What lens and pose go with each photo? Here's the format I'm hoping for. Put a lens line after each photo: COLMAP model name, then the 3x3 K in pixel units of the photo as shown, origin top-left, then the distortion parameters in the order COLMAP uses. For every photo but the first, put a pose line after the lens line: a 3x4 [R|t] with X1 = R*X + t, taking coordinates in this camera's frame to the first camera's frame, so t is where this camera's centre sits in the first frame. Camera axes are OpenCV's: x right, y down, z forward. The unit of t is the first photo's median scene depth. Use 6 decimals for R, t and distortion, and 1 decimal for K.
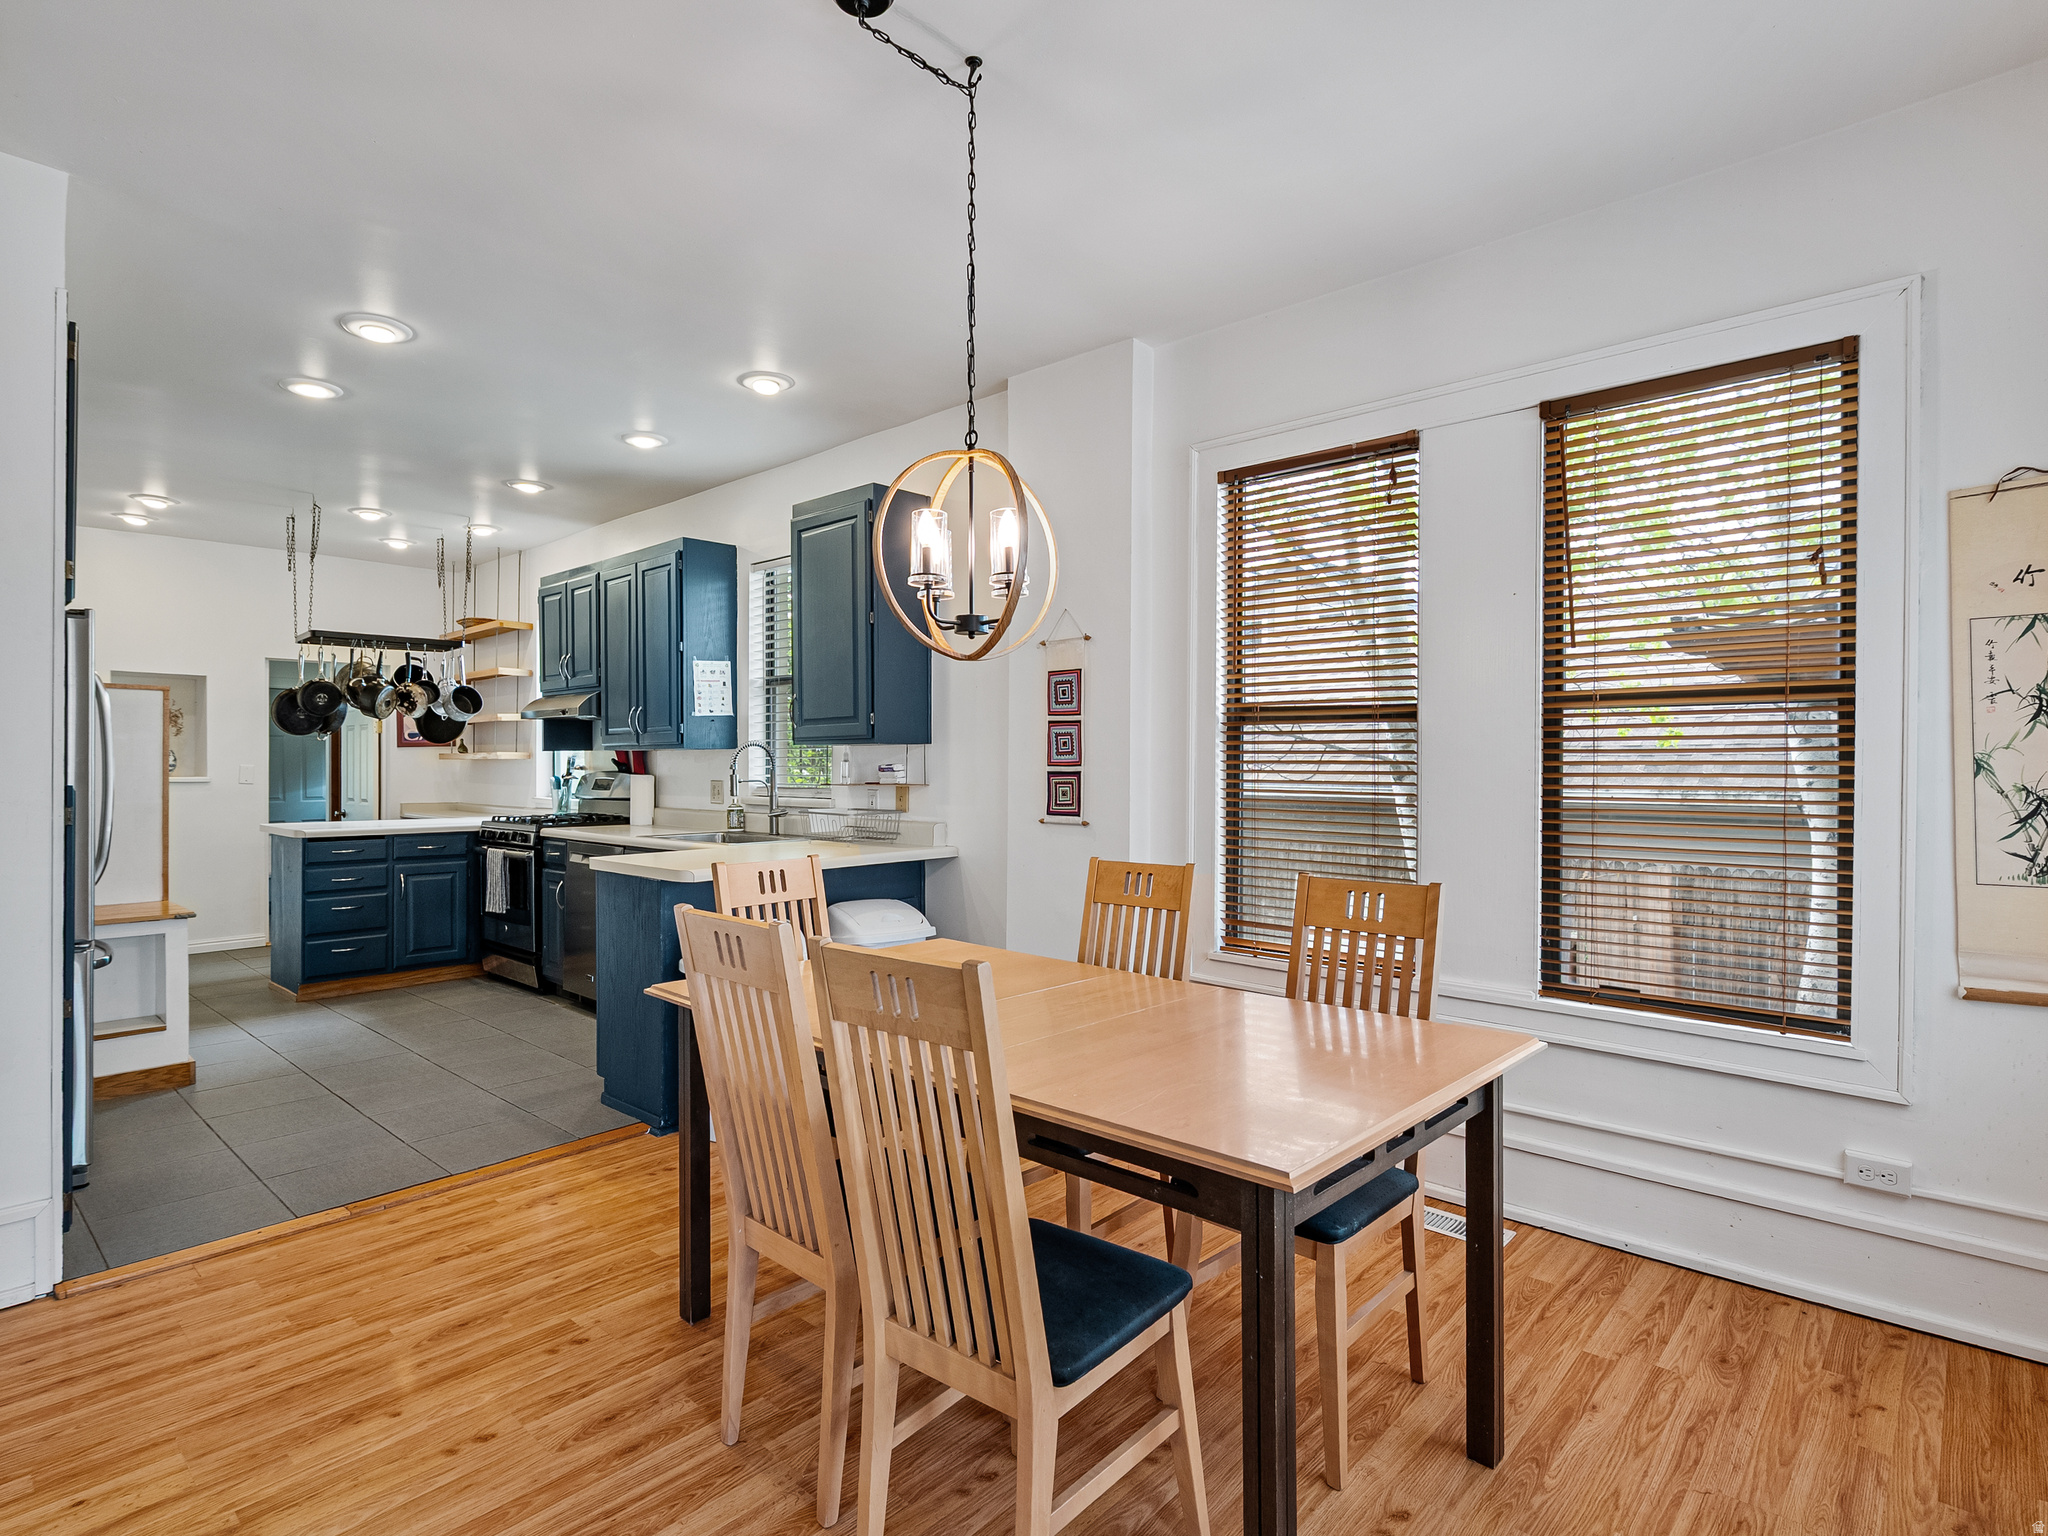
lens RADIAL K [[1066.1, 0, 1025.0], [0, 1066.1, 760.9], [0, 0, 1]] dist [-0.000312, 0.001030]
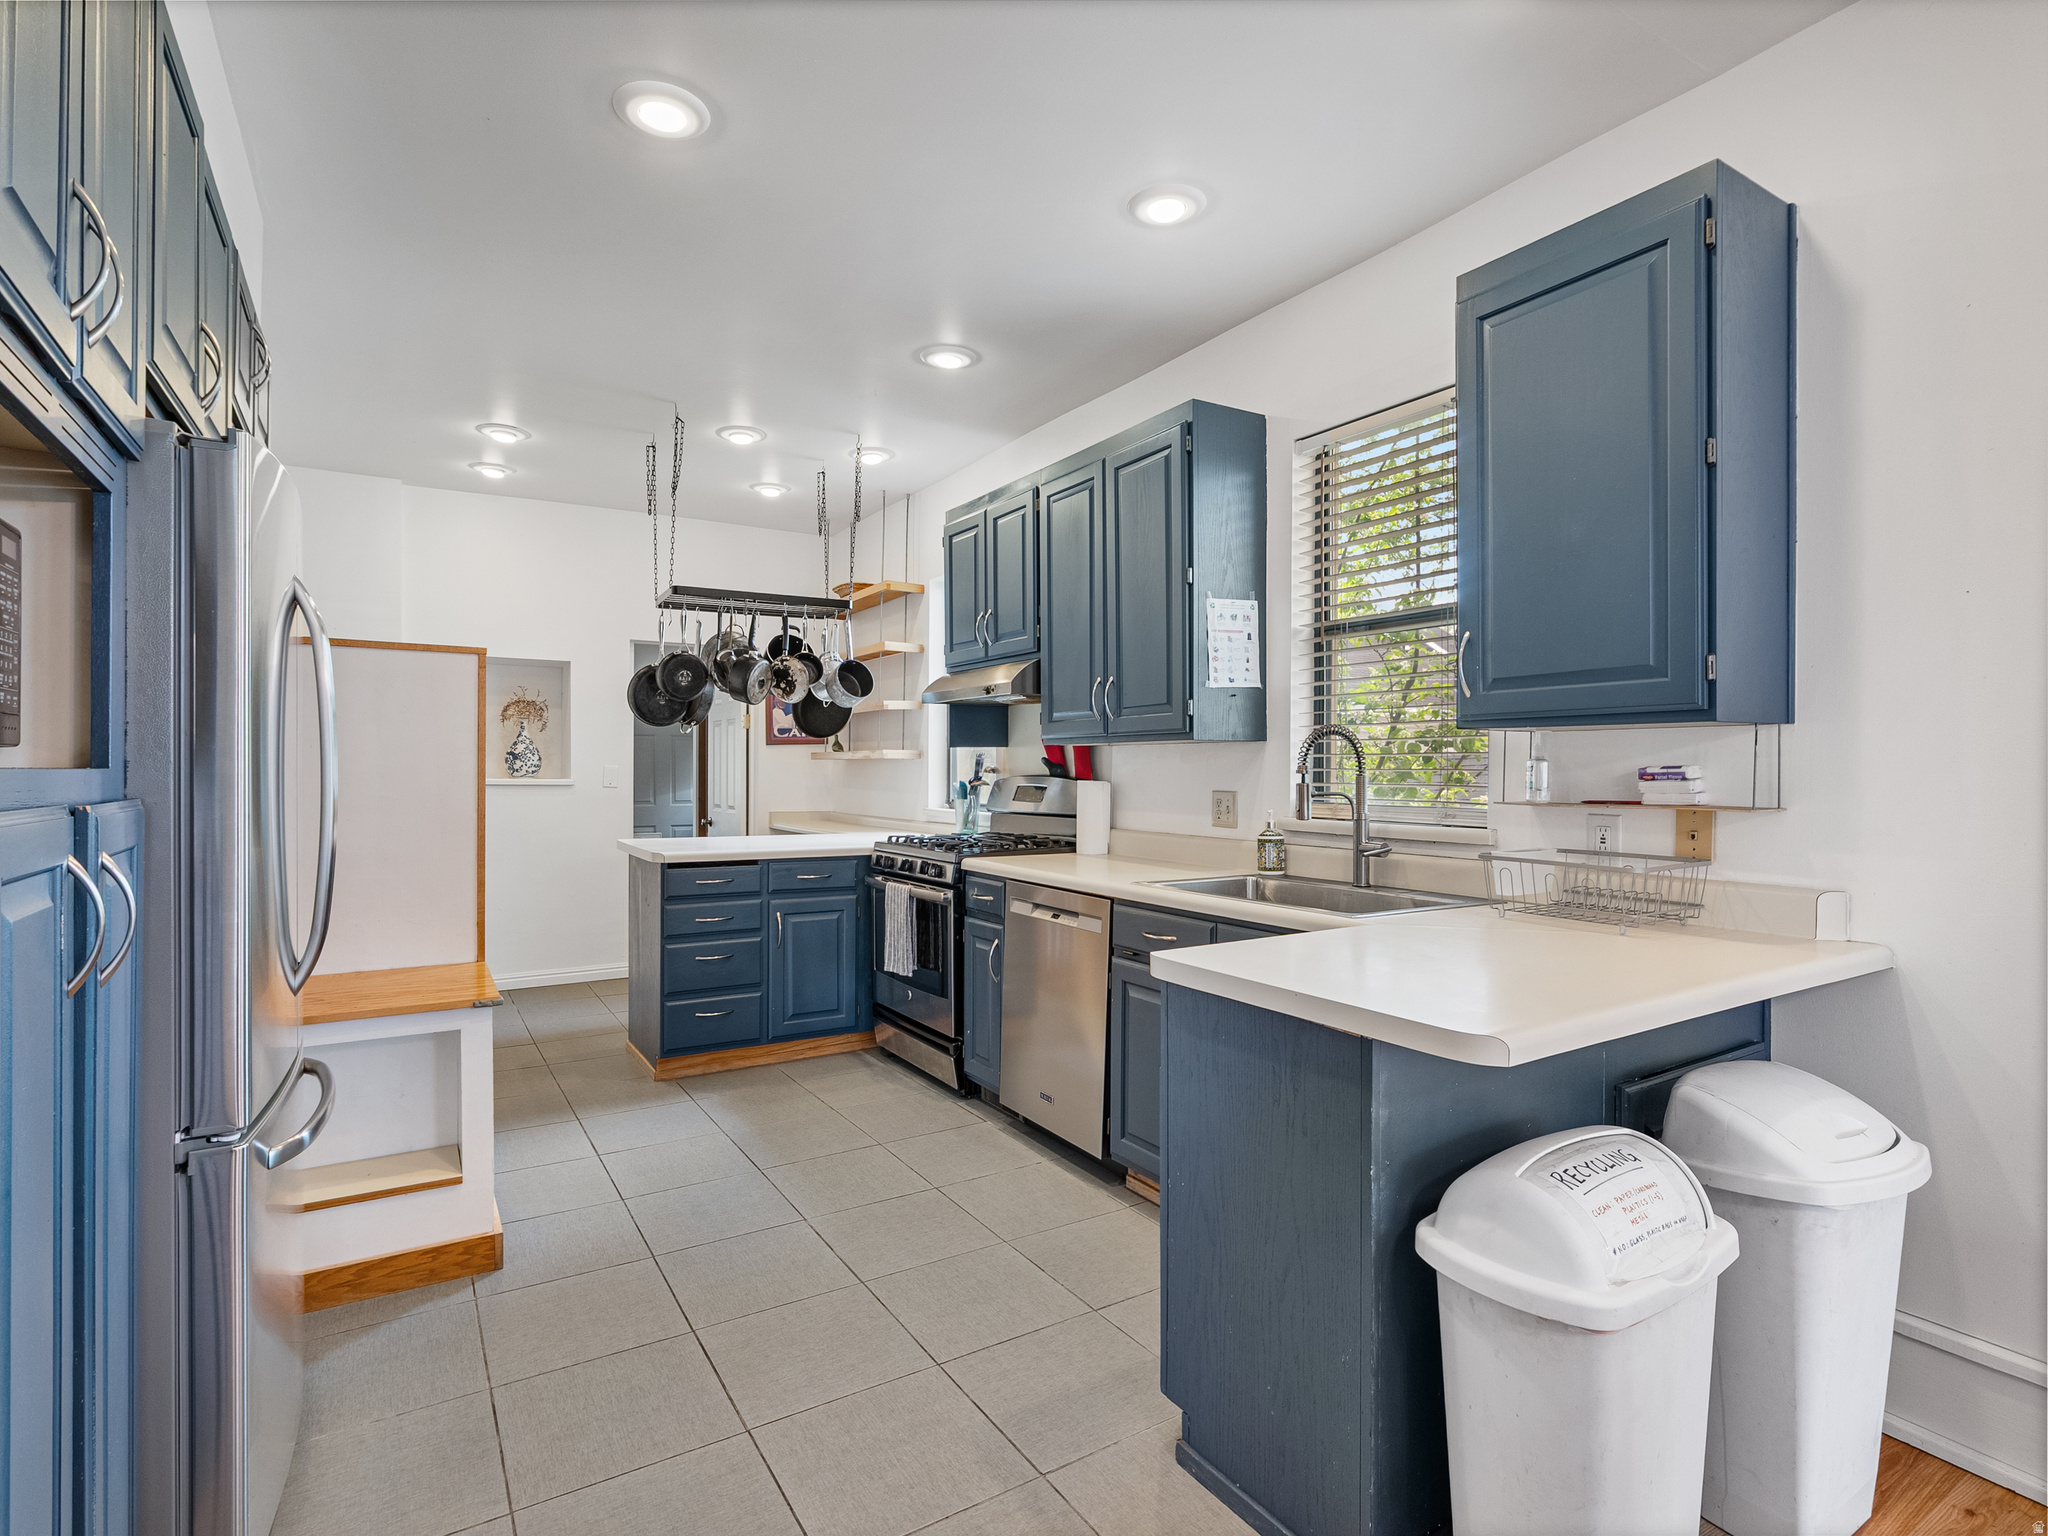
lens RADIAL K [[1046.9, 0, 1029.8], [0, 1046.9, 767.2], [0, 0, 1]] dist [-0.006333, 0.000965]
pose [[0.962982, 0.003218, -0.269545, -0.218129], [-0.002522, 0.999993, 0.002930, 0.002320], [0.269552, -0.002142, 0.962983, 0.342502]]
